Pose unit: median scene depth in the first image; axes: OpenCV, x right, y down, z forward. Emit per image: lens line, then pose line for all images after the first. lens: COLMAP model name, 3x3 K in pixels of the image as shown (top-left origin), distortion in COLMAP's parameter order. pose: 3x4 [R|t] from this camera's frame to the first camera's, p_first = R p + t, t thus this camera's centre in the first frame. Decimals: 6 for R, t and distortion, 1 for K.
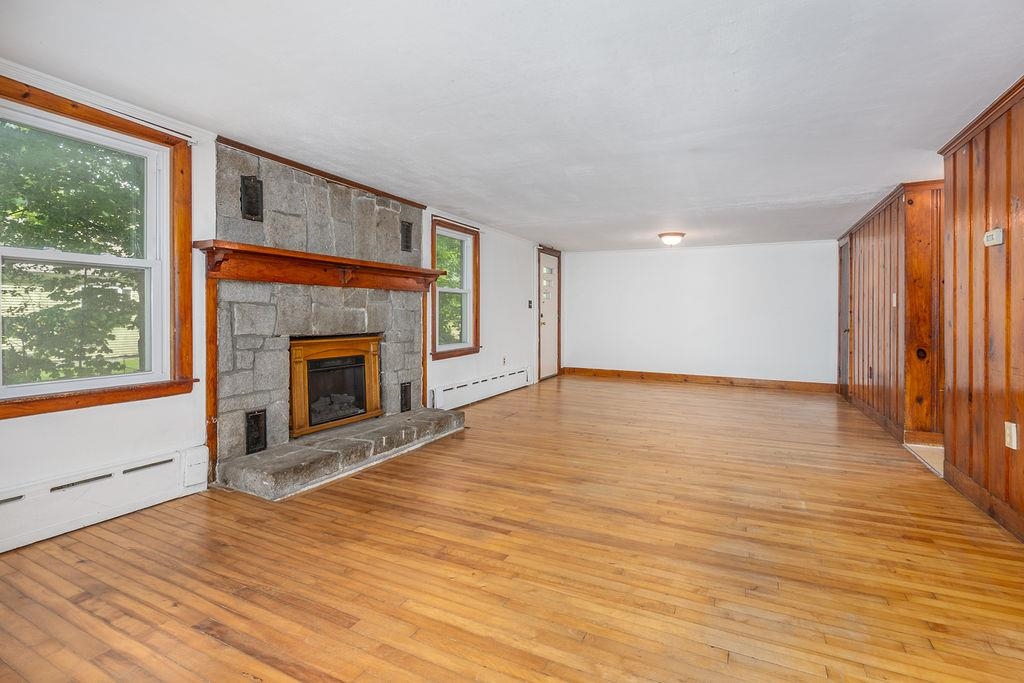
lens RADIAL K [[469.4, 0, 501.8], [0, 469.4, 323.7], [0, 0, 1]] dist [0.000271, 0.000244]
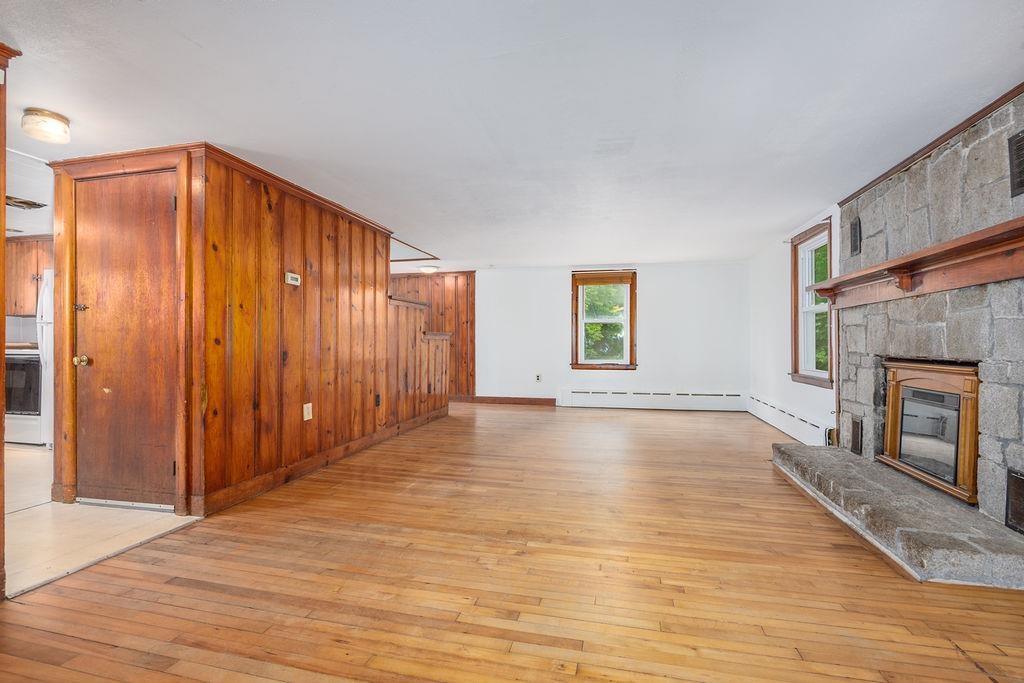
lens RADIAL K [[469.4, 0, 509.5], [0, 469.4, 343.8], [0, 0, 1]] dist [0.000271, 0.000244]
pose [[-0.970786, 0.000041, -0.239946, 0.567531], [-0.005080, 0.999772, 0.020721, -0.015767], [0.239892, 0.021335, -0.970565, 1.869750]]
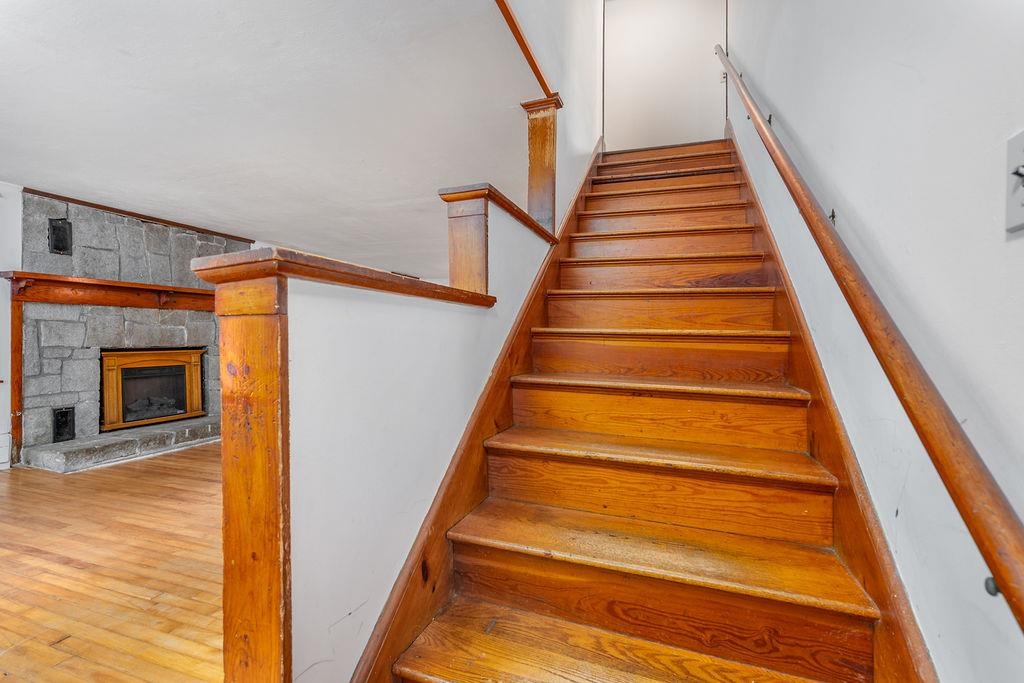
lens RADIAL K [[469.4, 0, 508.8], [0, 469.4, 342.6], [0, 0, 1]] dist [0.000271, 0.000244]
pose [[0.992567, 0.001241, 0.121689, 0.482956], [-0.000583, 0.999985, -0.005444, 0.019080], [-0.121694, 0.005333, 0.992553, -0.367877]]
